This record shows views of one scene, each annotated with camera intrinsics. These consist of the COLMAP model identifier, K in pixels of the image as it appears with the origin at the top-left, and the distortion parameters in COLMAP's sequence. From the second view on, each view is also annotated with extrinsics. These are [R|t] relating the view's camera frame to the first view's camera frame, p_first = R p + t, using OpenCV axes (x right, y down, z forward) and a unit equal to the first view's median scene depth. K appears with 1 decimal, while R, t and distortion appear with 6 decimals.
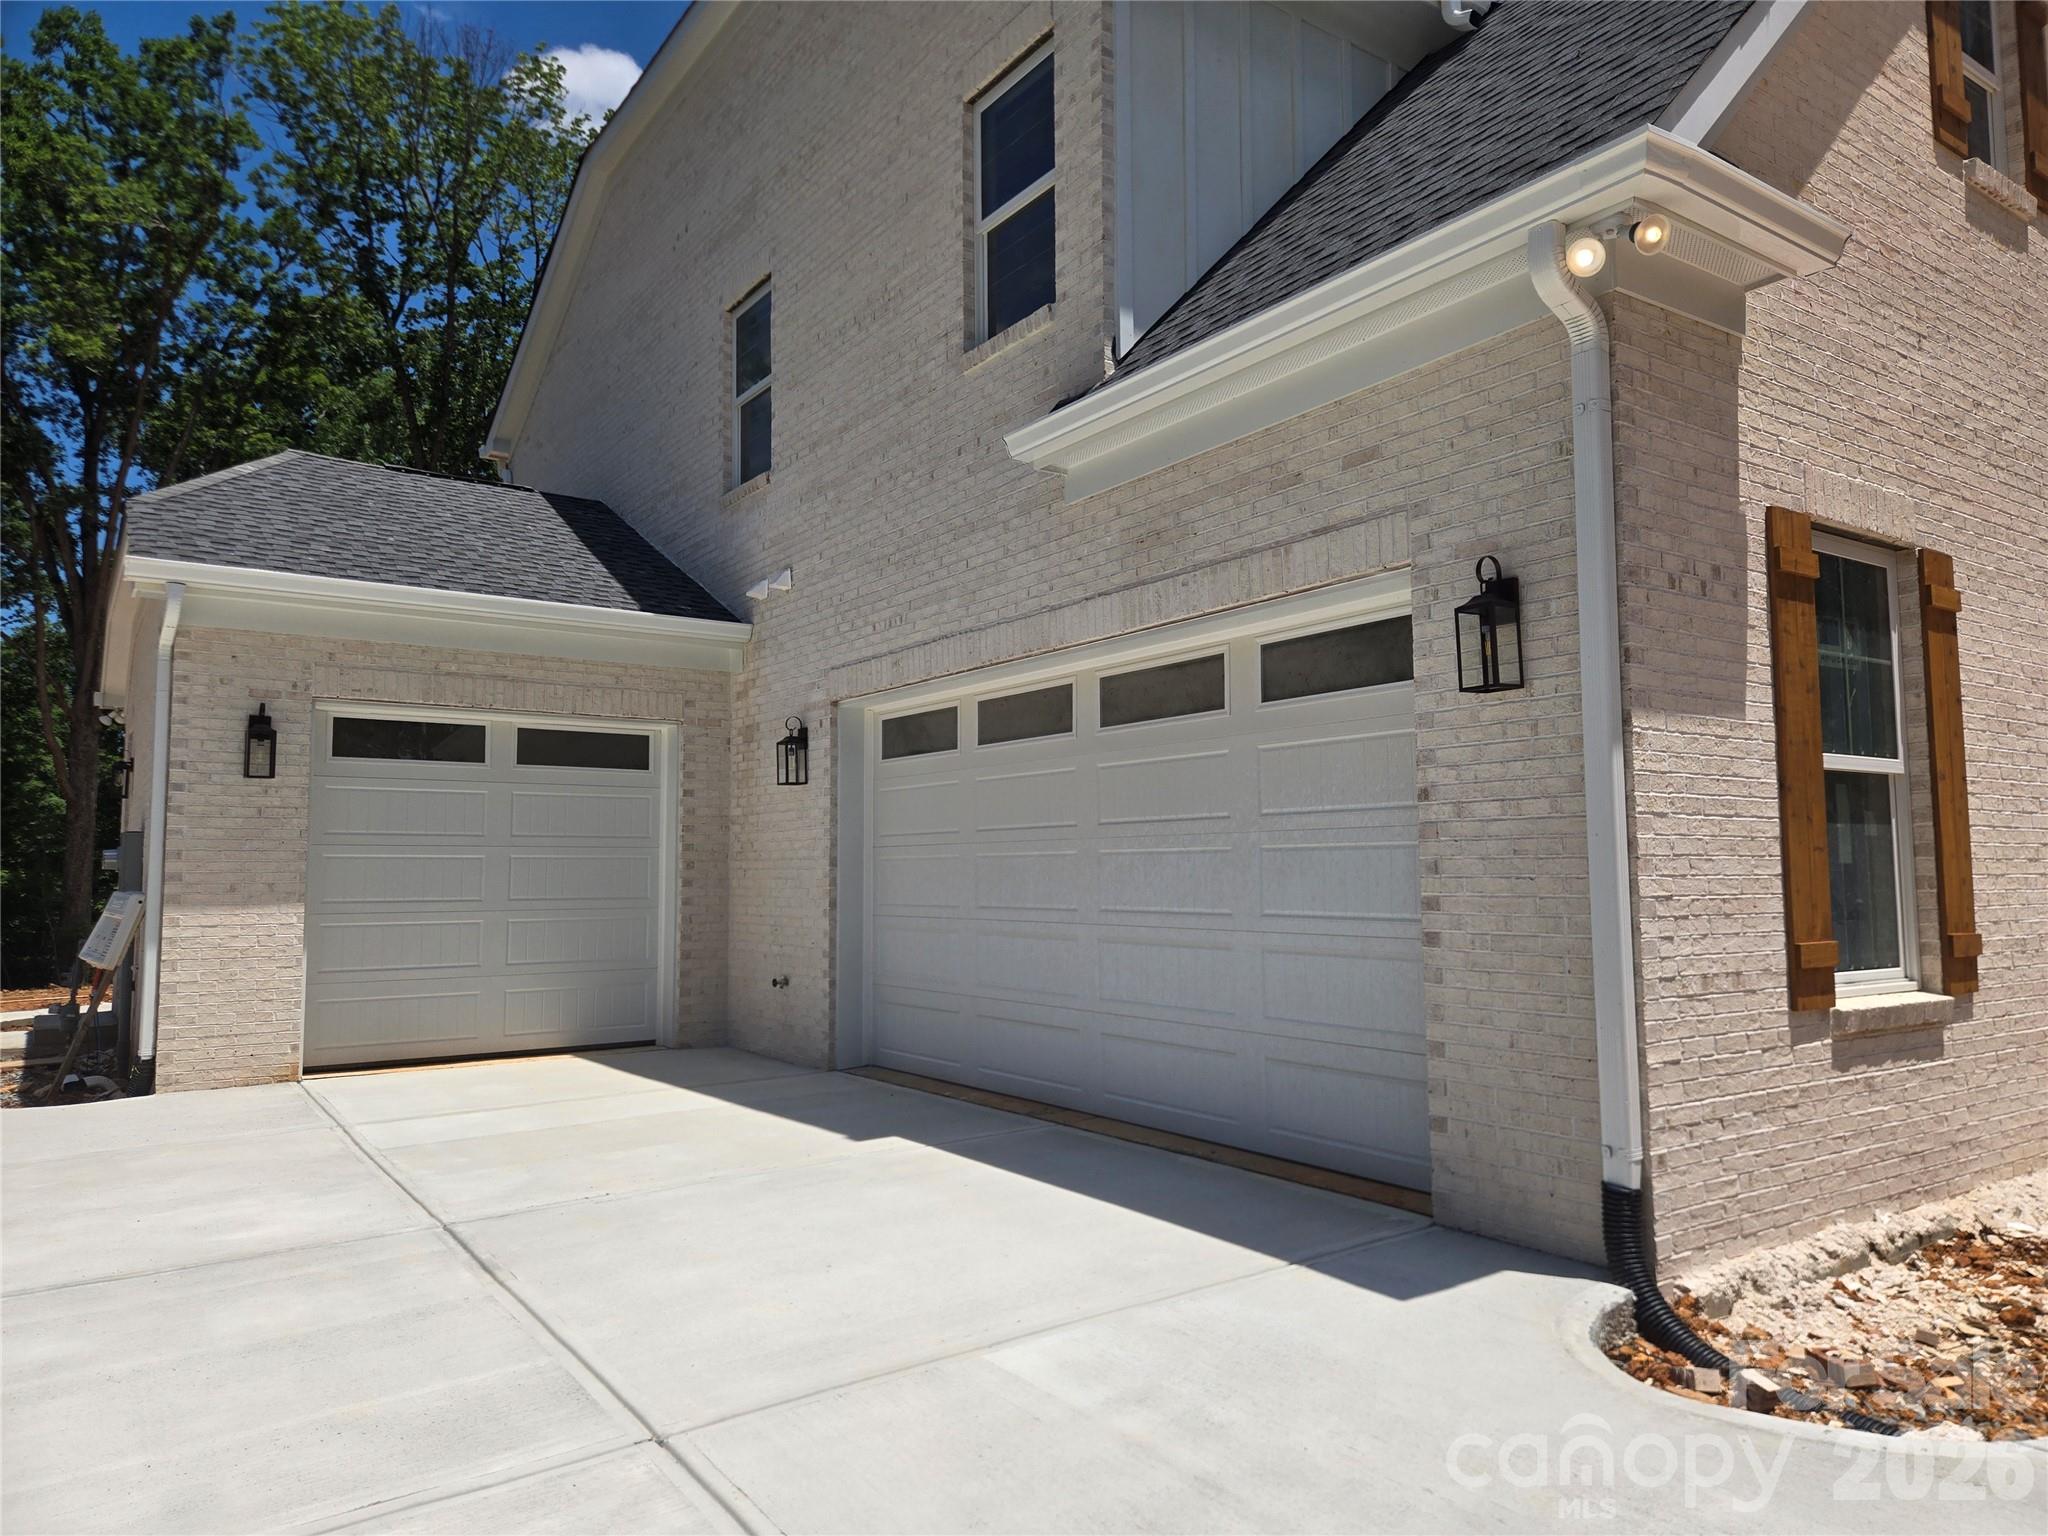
lens RADIAL K [[1344.3, 0, 1030.5], [0, 1344.3, 757.3], [0, 0, 1]] dist [0.101081, -0.085472]
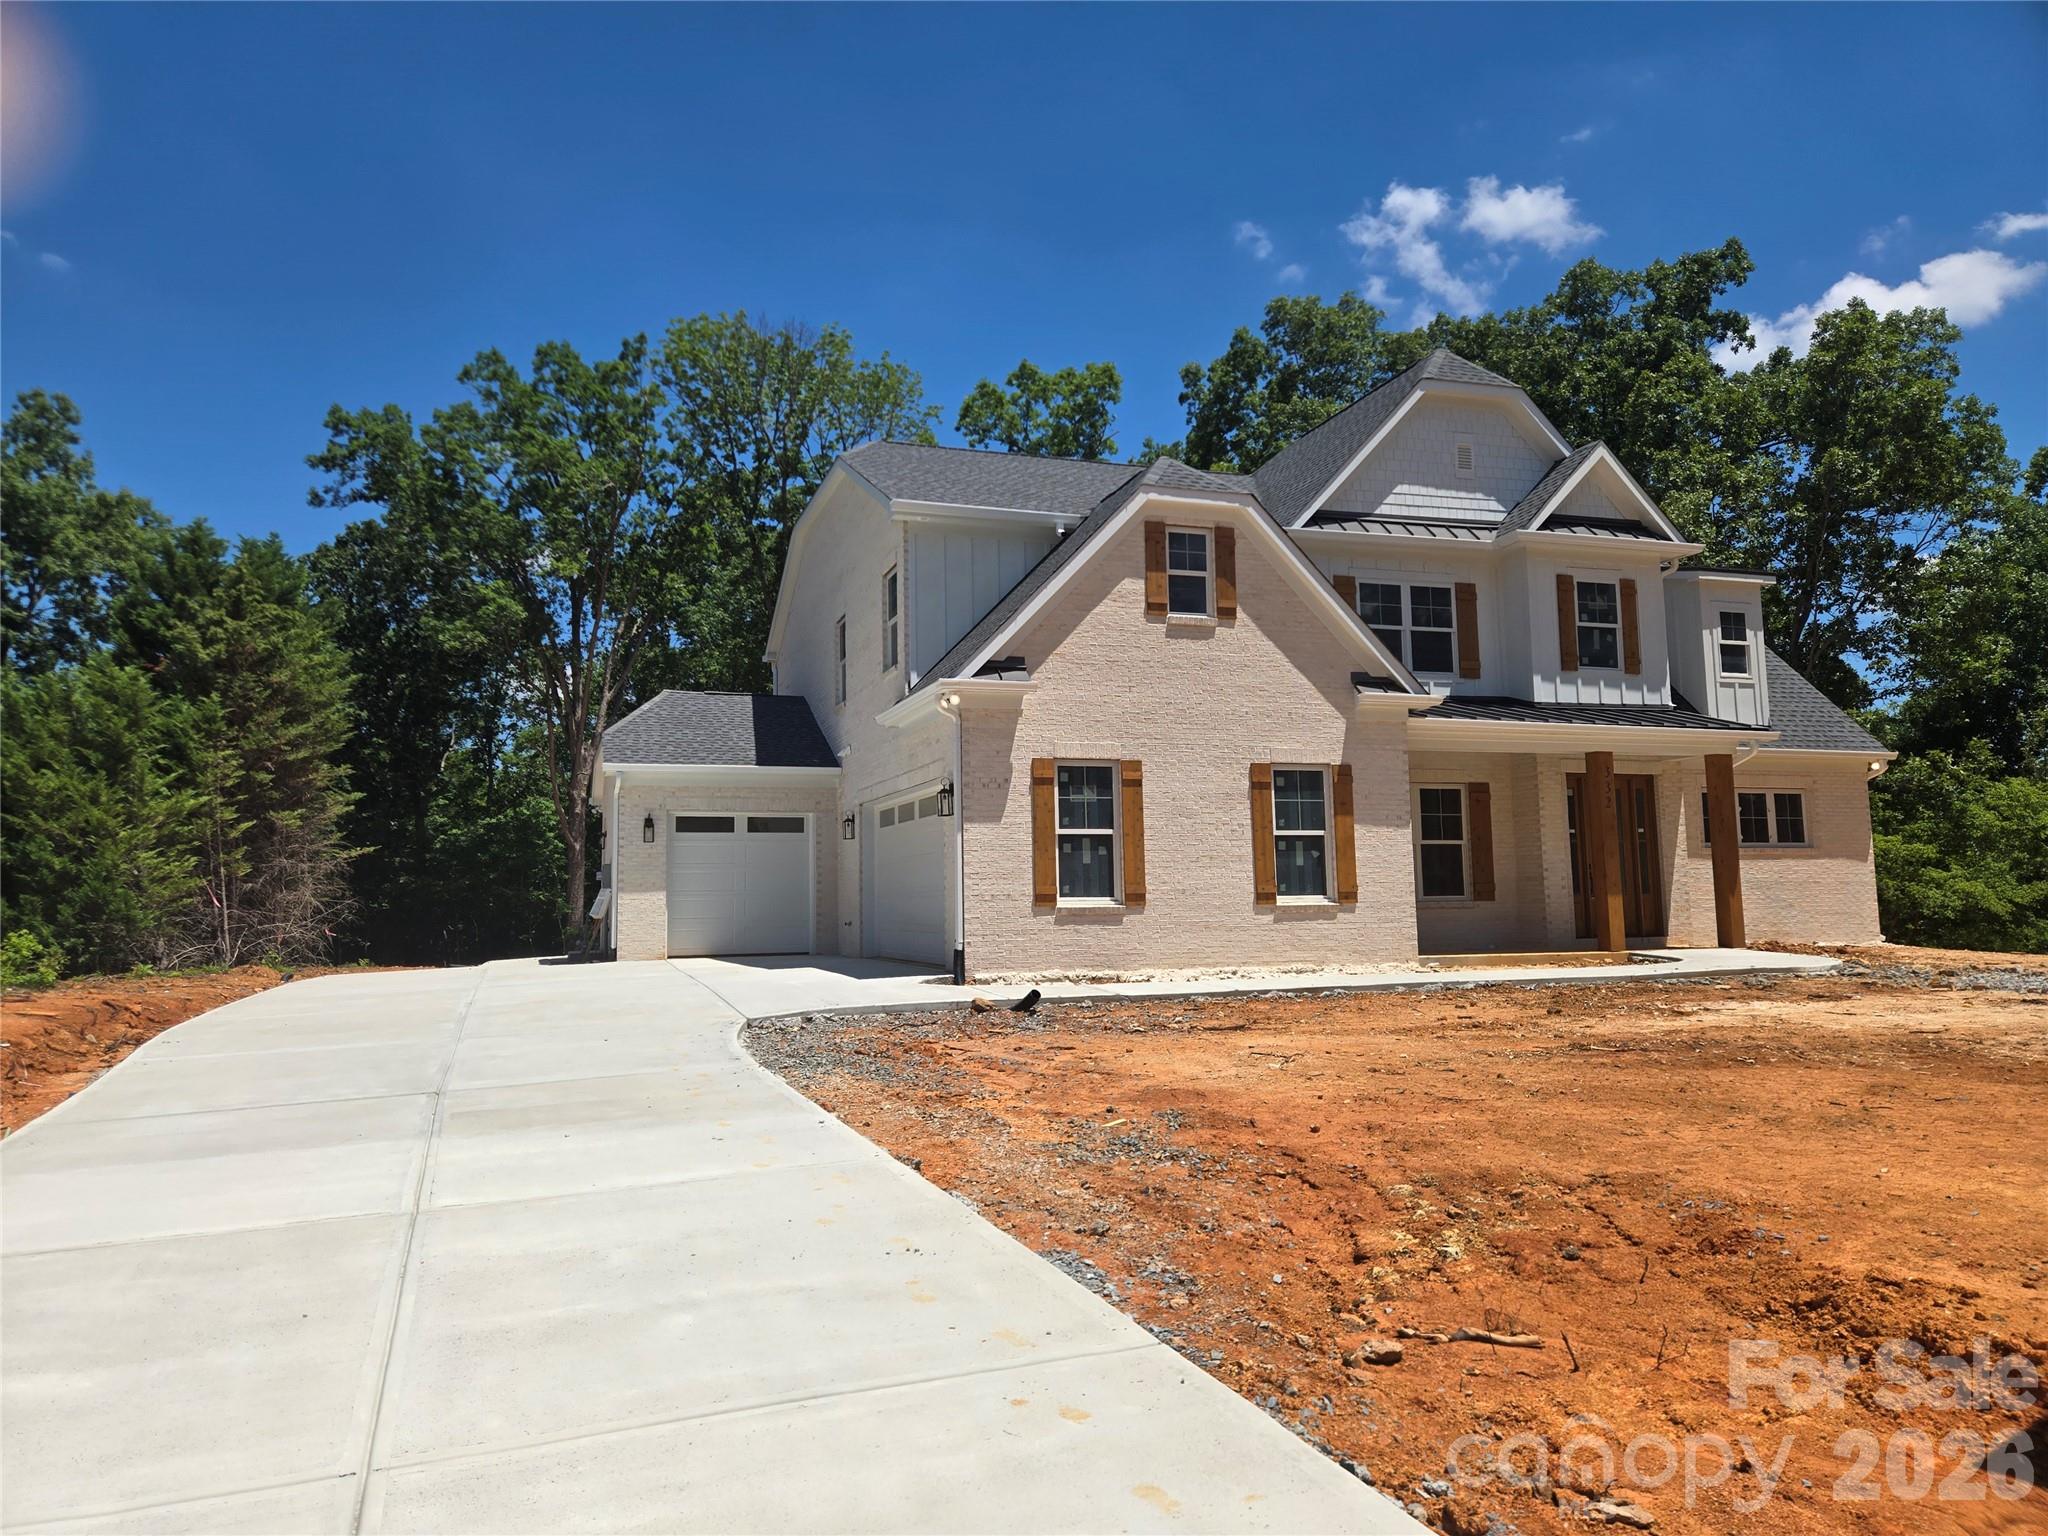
lens RADIAL K [[1344.3, 0, 1030.5], [0, 1344.3, 757.3], [0, 0, 1]] dist [0.101081, -0.085472]
pose [[0.962689, -0.039462, -0.267718, 0.665271], [0.035187, 0.999165, -0.020749, -0.054597], [0.268313, 0.010555, 0.963274, -1.027507]]
